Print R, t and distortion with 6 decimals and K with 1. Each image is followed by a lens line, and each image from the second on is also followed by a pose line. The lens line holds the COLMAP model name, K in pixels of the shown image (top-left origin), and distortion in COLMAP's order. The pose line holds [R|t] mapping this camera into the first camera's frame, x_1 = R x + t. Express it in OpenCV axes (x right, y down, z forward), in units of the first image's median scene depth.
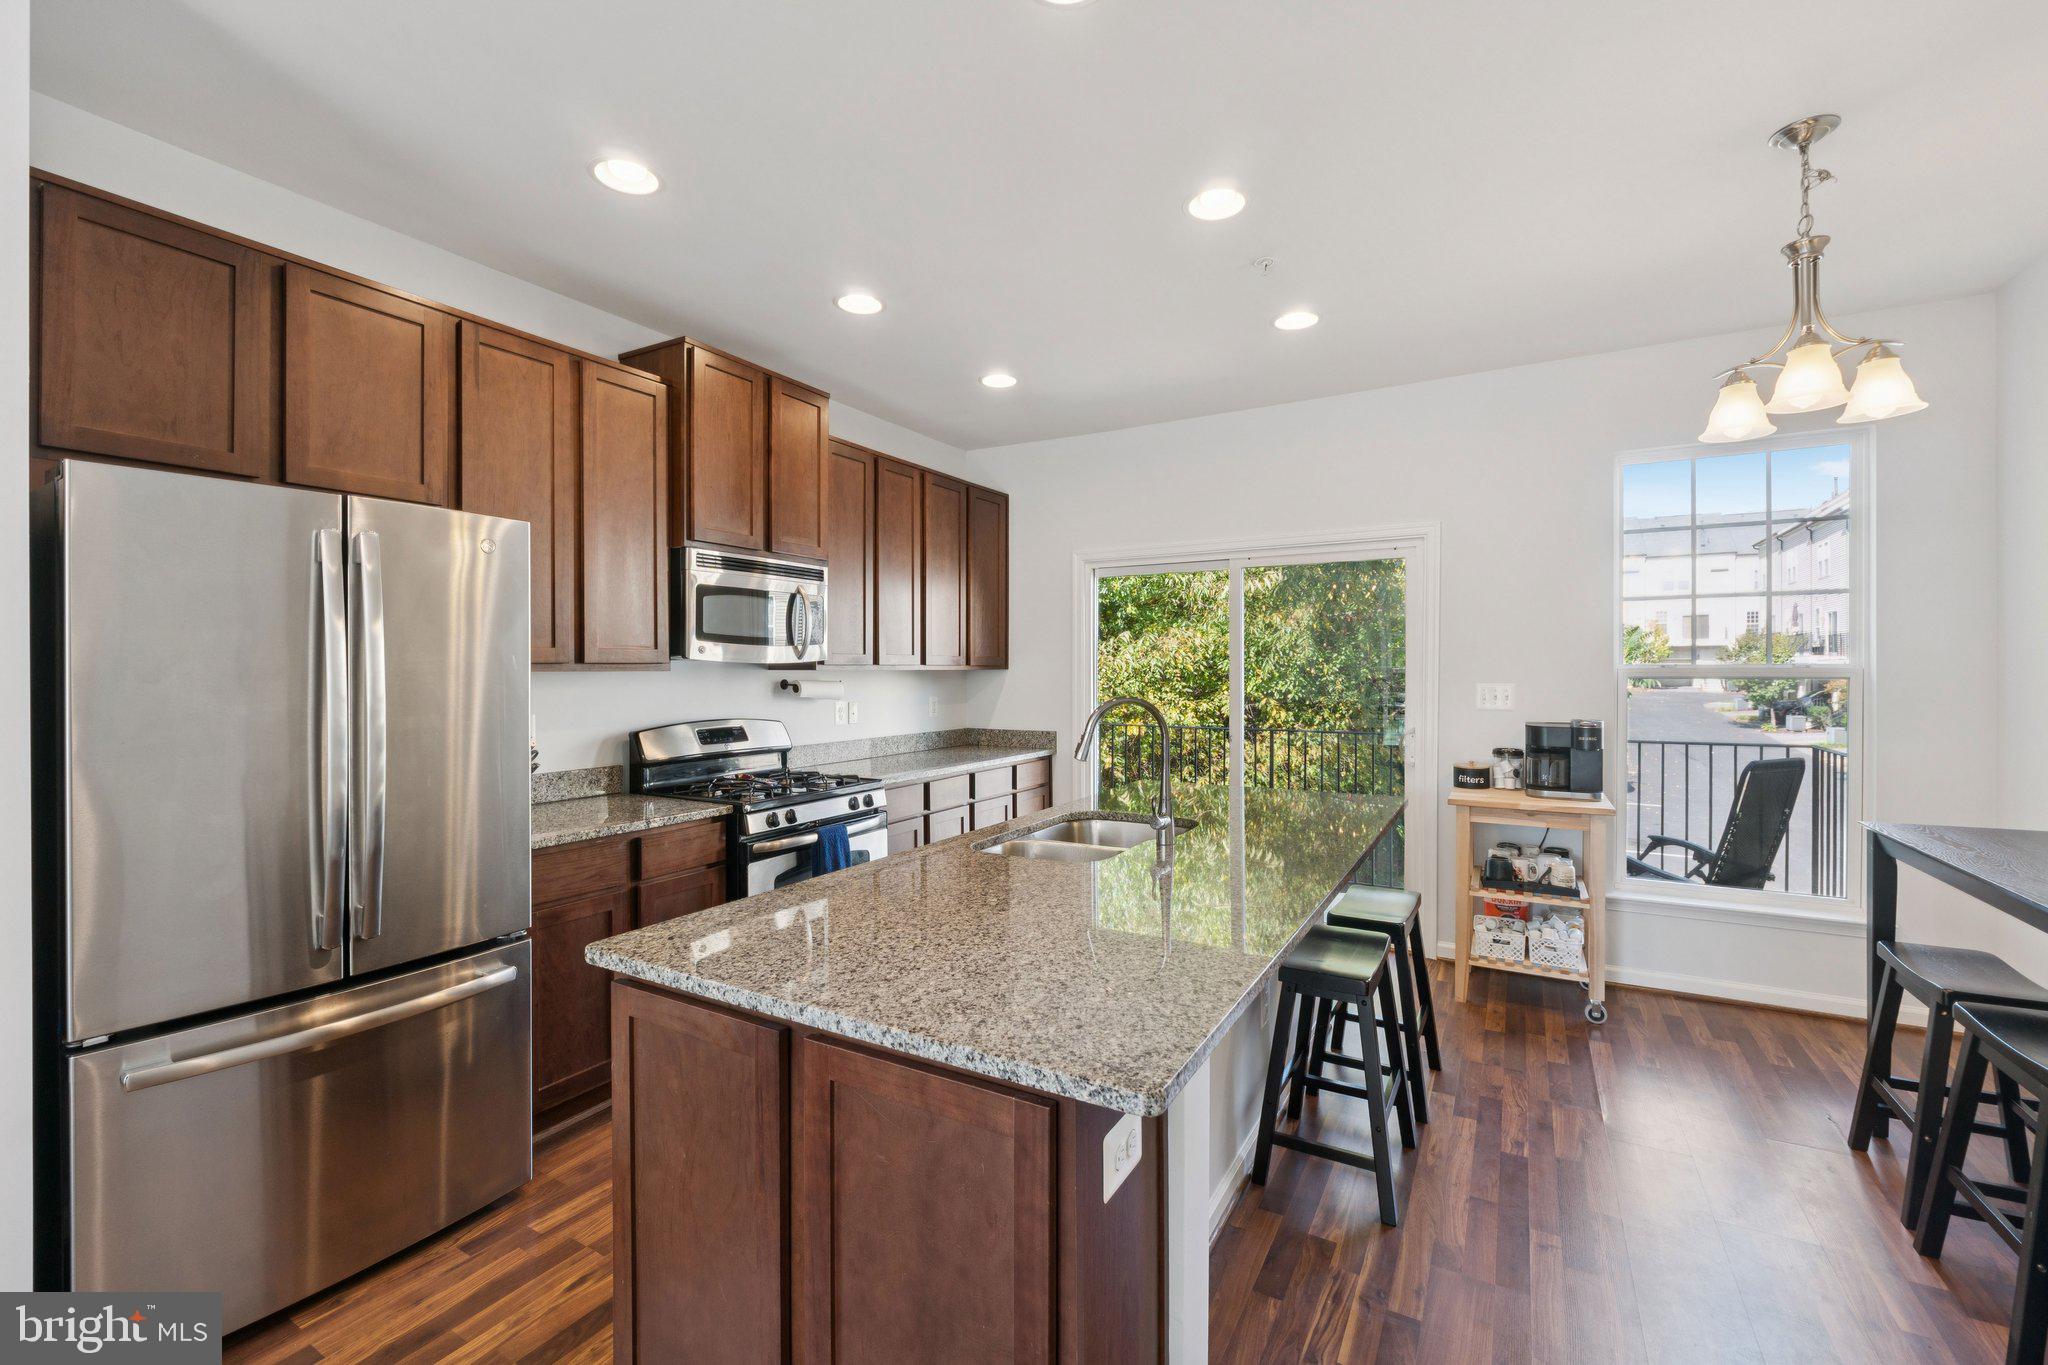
lens RADIAL K [[863.2, 0, 1026.2], [0, 863.2, 669.7], [0, 0, 1]] dist [-0.011033, 0.000175]
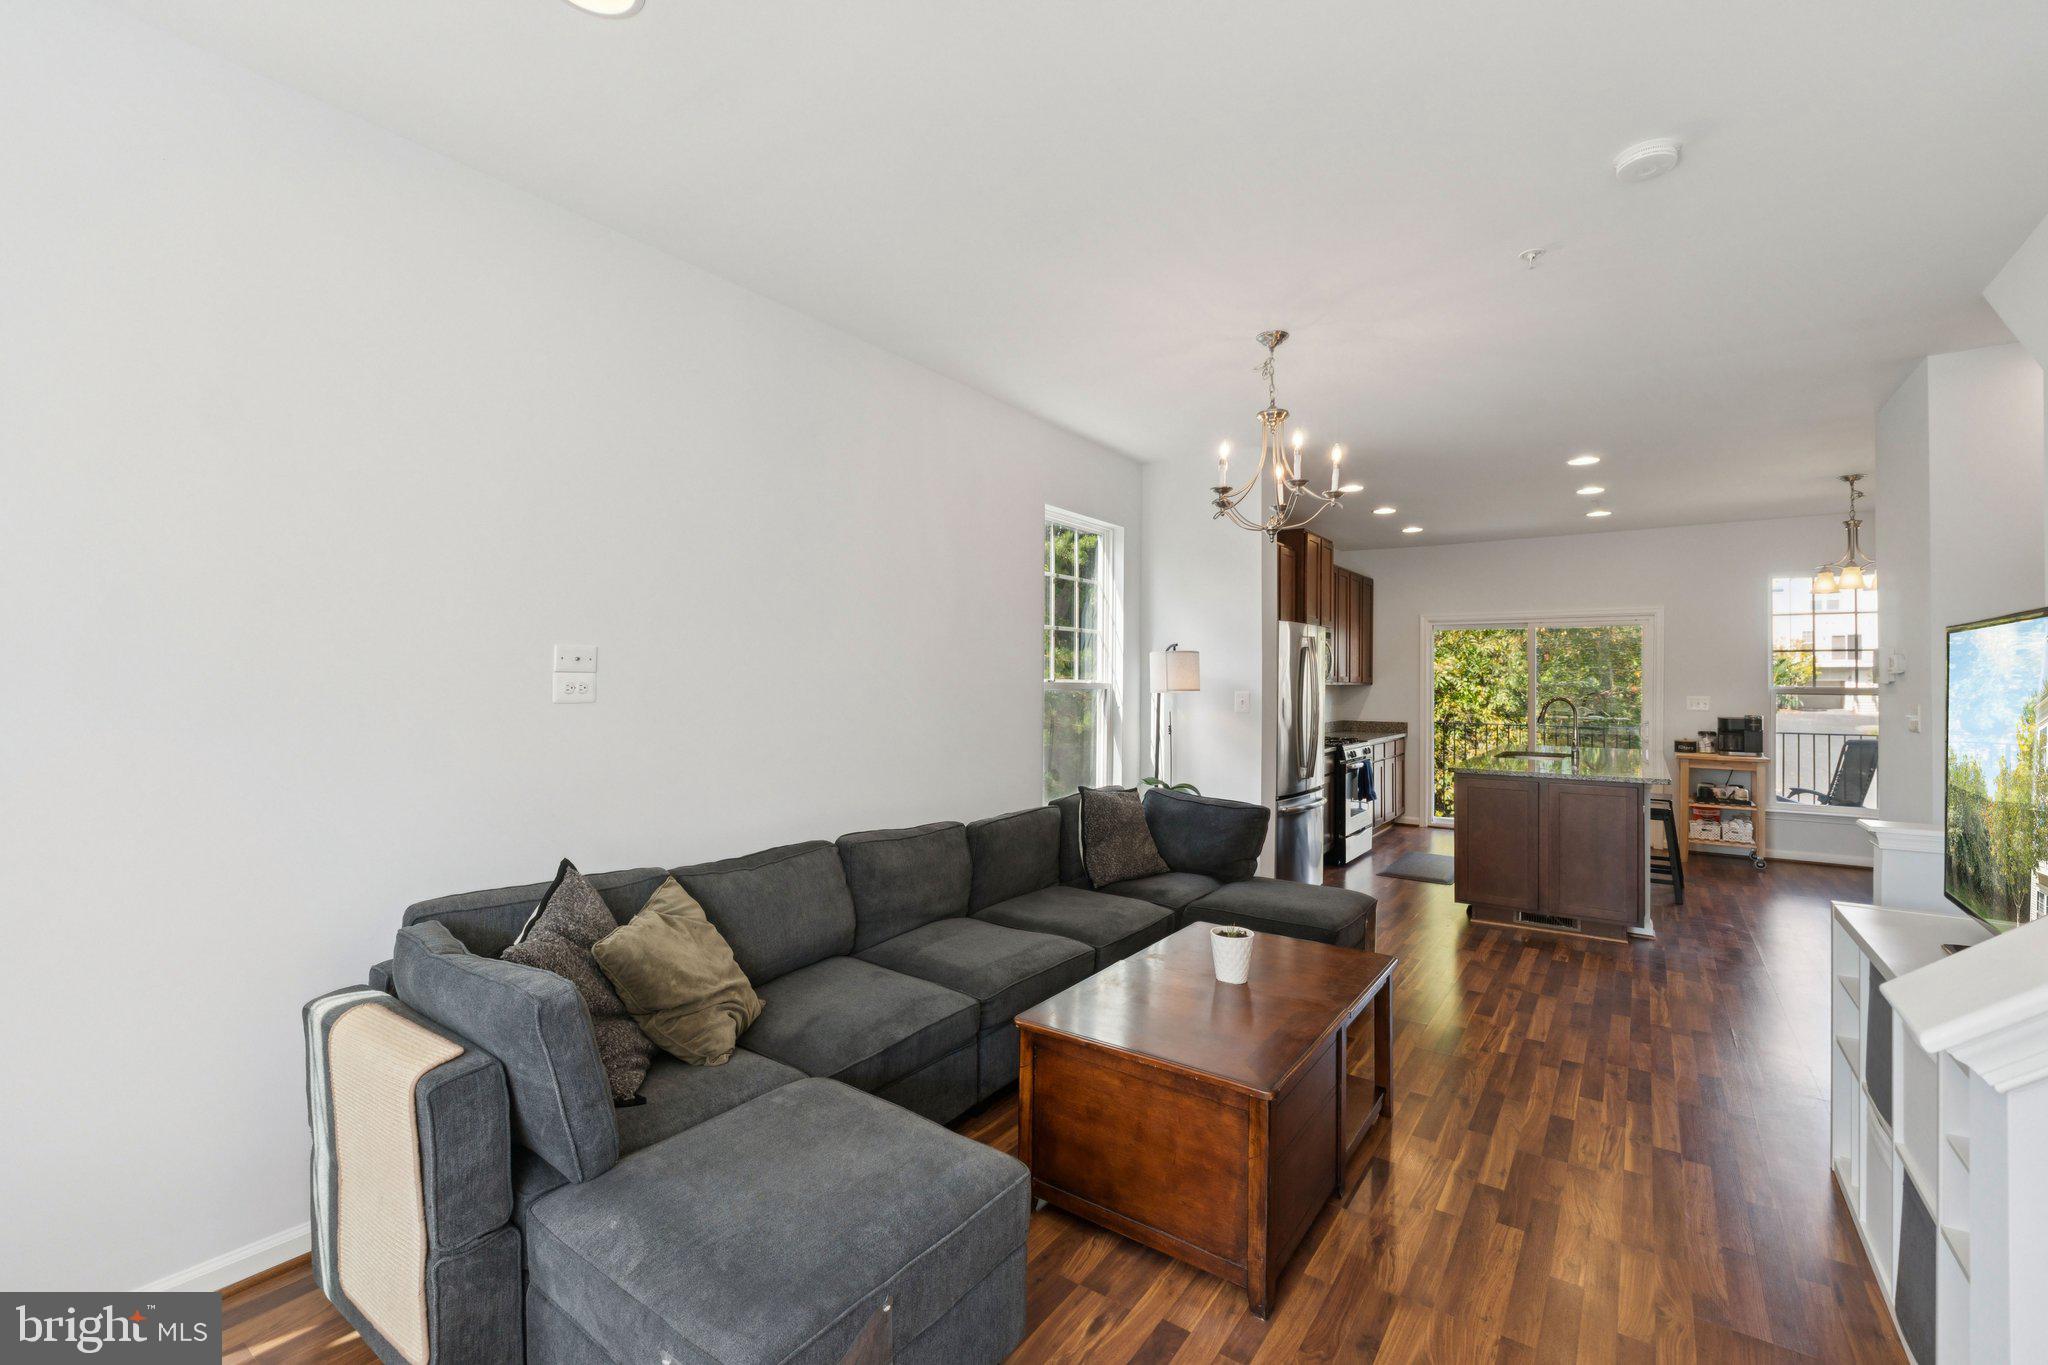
lens RADIAL K [[861.4, 0, 1054.6], [0, 861.4, 667.4], [0, 0, 1]] dist [0.000314, -0.000122]
pose [[0.996140, 0.008098, -0.087405, -0.706233], [-0.009548, 0.999823, -0.016185, -0.002446], [0.087259, 0.016957, 0.996041, -1.013085]]
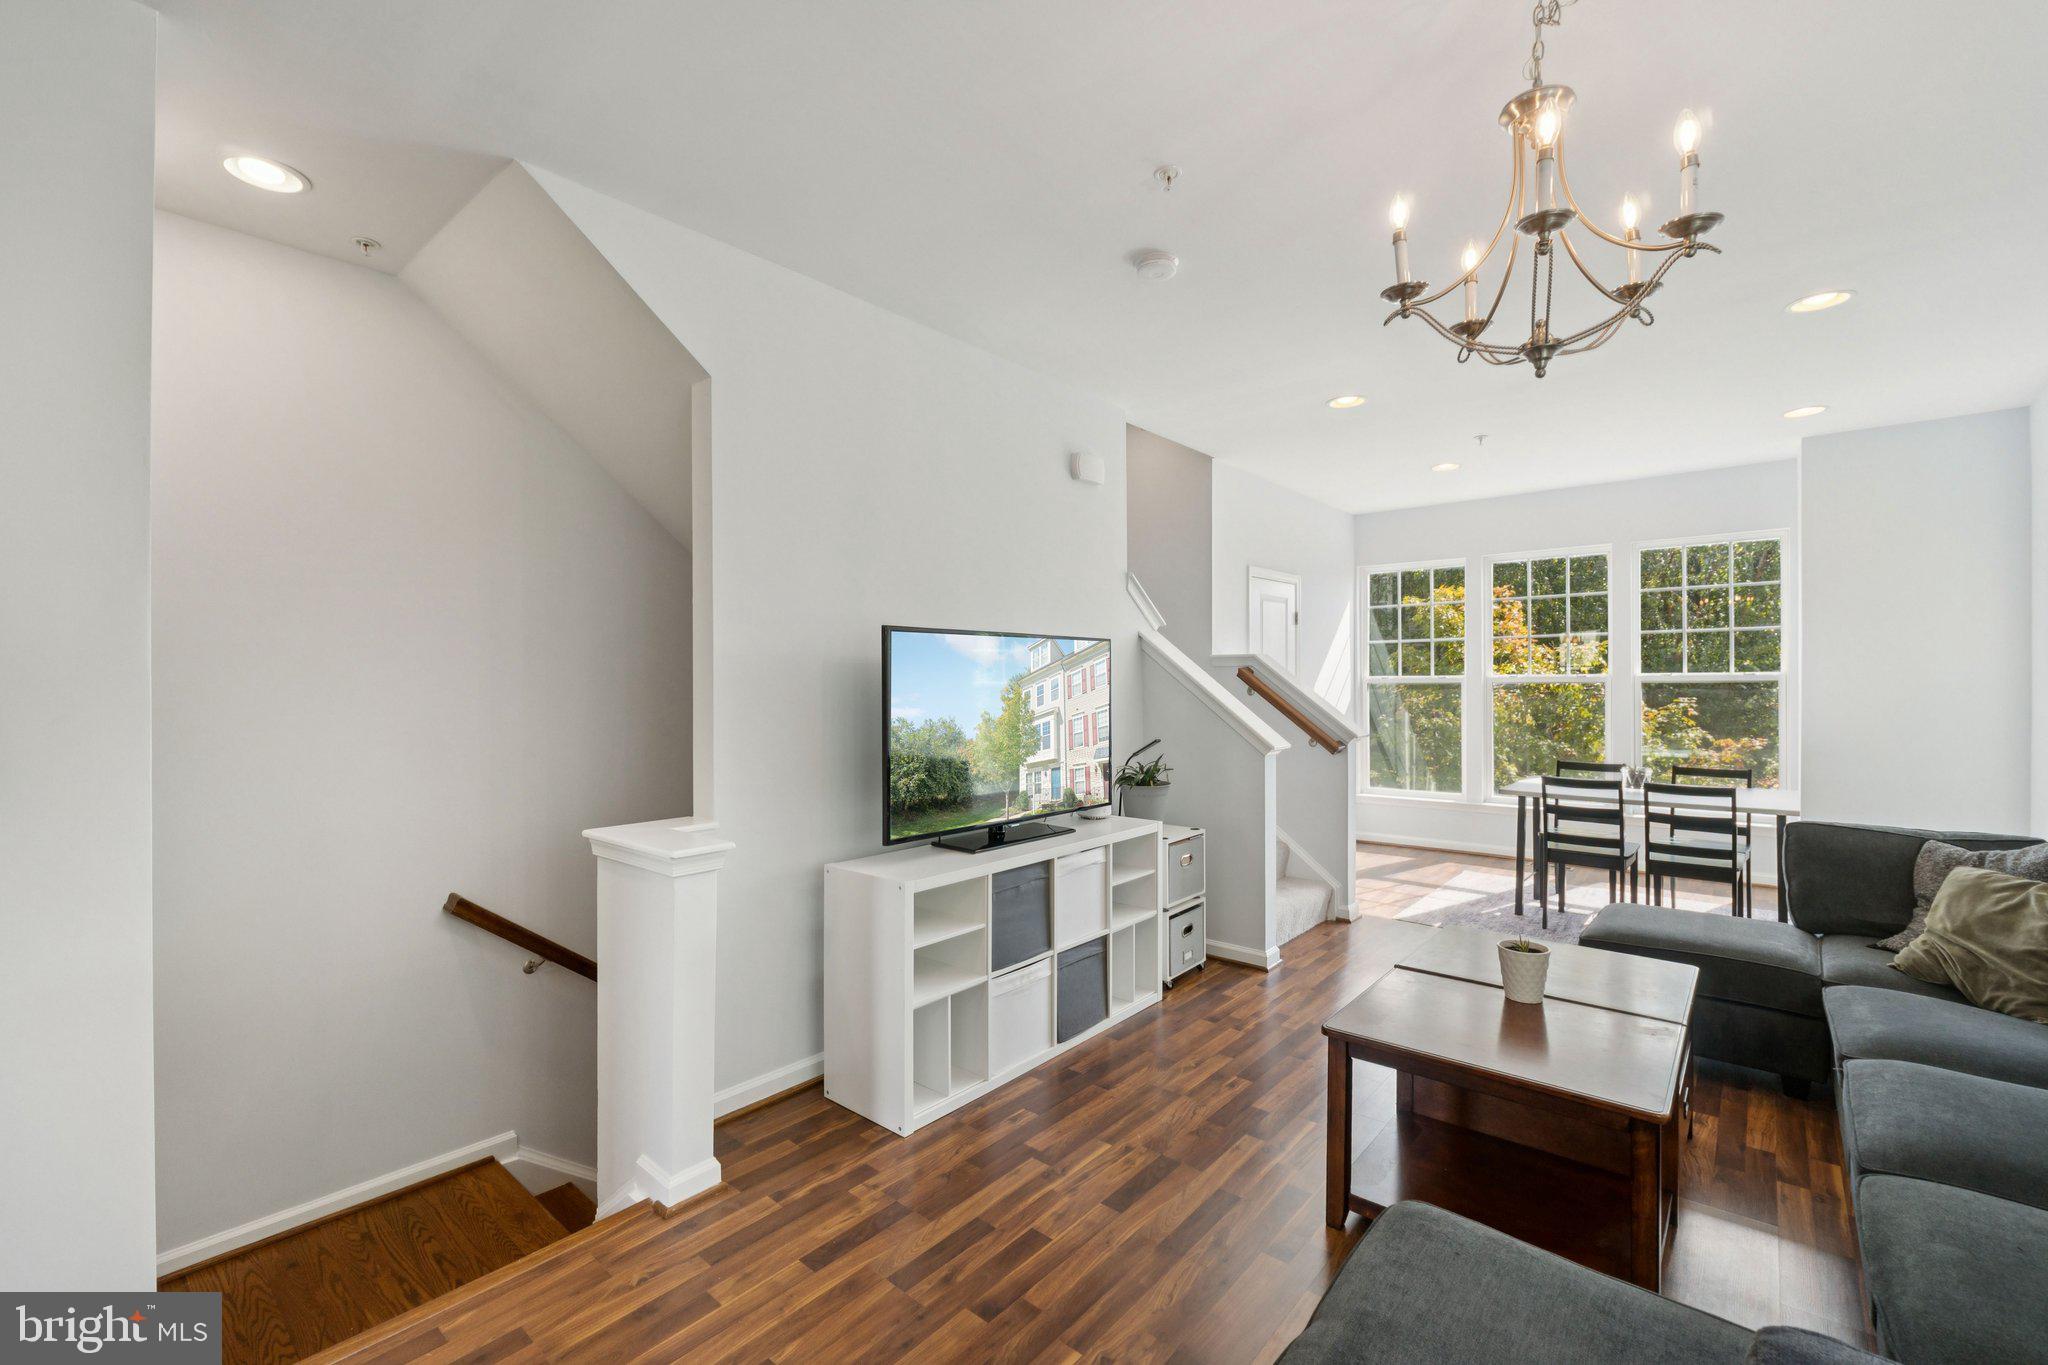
lens RADIAL K [[858.0, 0, 1024.0], [0, 858.0, 682.5], [0, 0, 1]] dist [-0.009500, 0.000180]
pose [[-0.979739, 0.006304, 0.200180, -0.396584], [0.007048, 0.999971, 0.003004, 0.001964], [-0.200156, 0.004354, -0.979754, 0.351639]]
